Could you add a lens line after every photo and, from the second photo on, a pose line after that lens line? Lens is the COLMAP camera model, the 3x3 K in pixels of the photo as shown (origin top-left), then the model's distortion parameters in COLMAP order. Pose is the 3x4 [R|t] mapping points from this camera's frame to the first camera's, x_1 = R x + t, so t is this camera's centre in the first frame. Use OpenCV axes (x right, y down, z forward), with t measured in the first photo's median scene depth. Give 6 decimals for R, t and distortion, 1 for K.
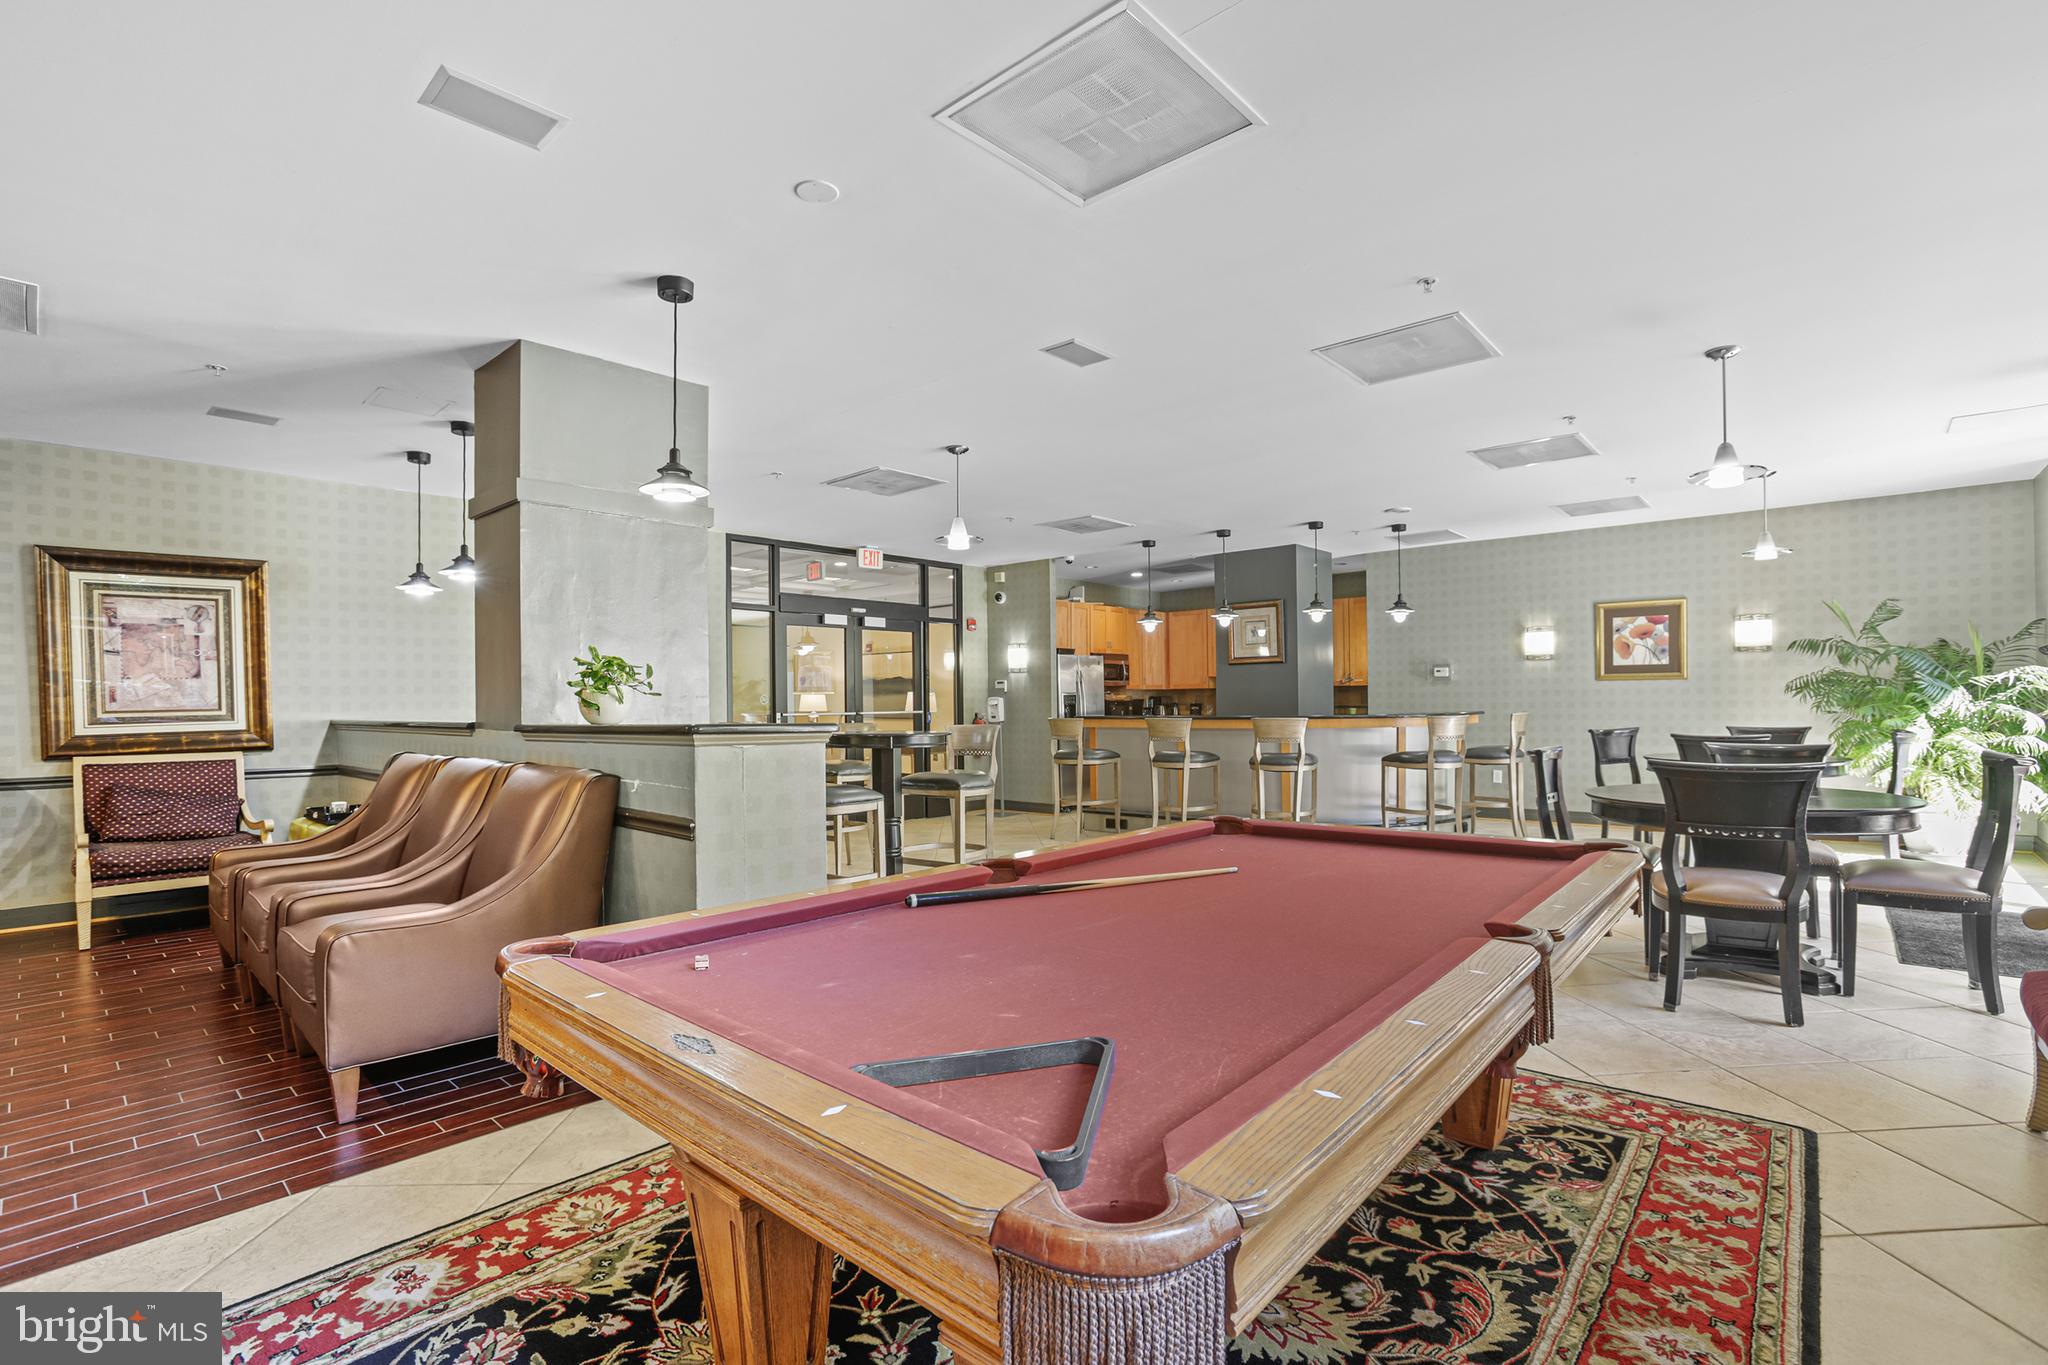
lens RADIAL K [[933.3, 0, 1012.3], [0, 933.3, 681.8], [0, 0, 1]] dist [-0.067602, 0.028153]
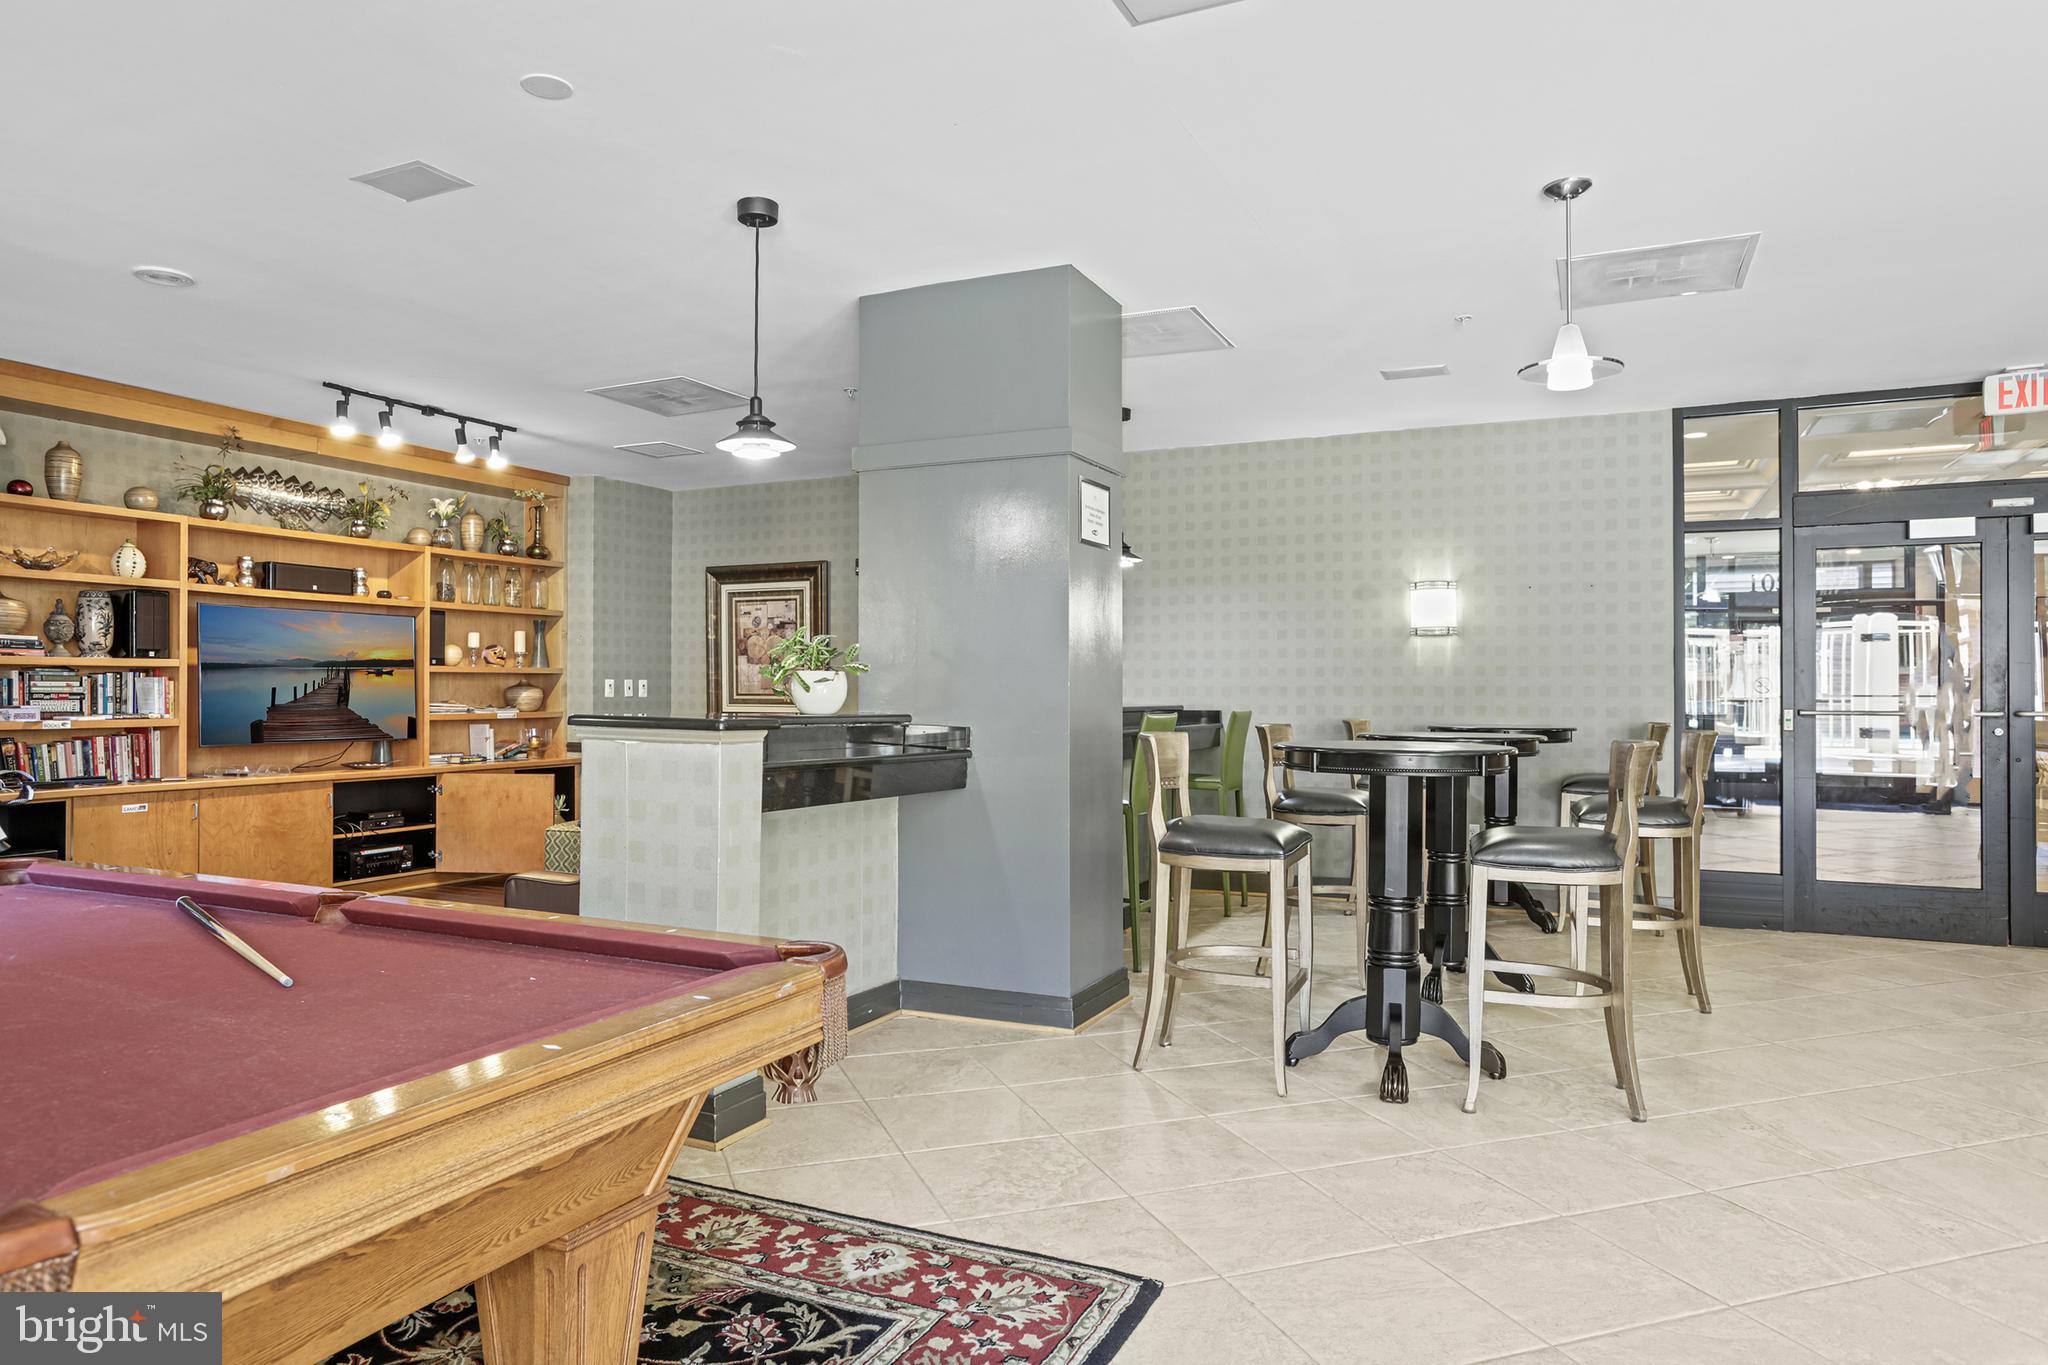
lens RADIAL K [[1236.3, 0, 1024.0], [0, 1236.3, 682.5], [0, 0, 1]] dist [0.000452, 0.000090]
pose [[0.306013, 0.006273, -0.952007, 0.718525], [0.015206, 0.999819, 0.011476, 0.004076], [0.951906, -0.017988, 0.305862, 0.771607]]
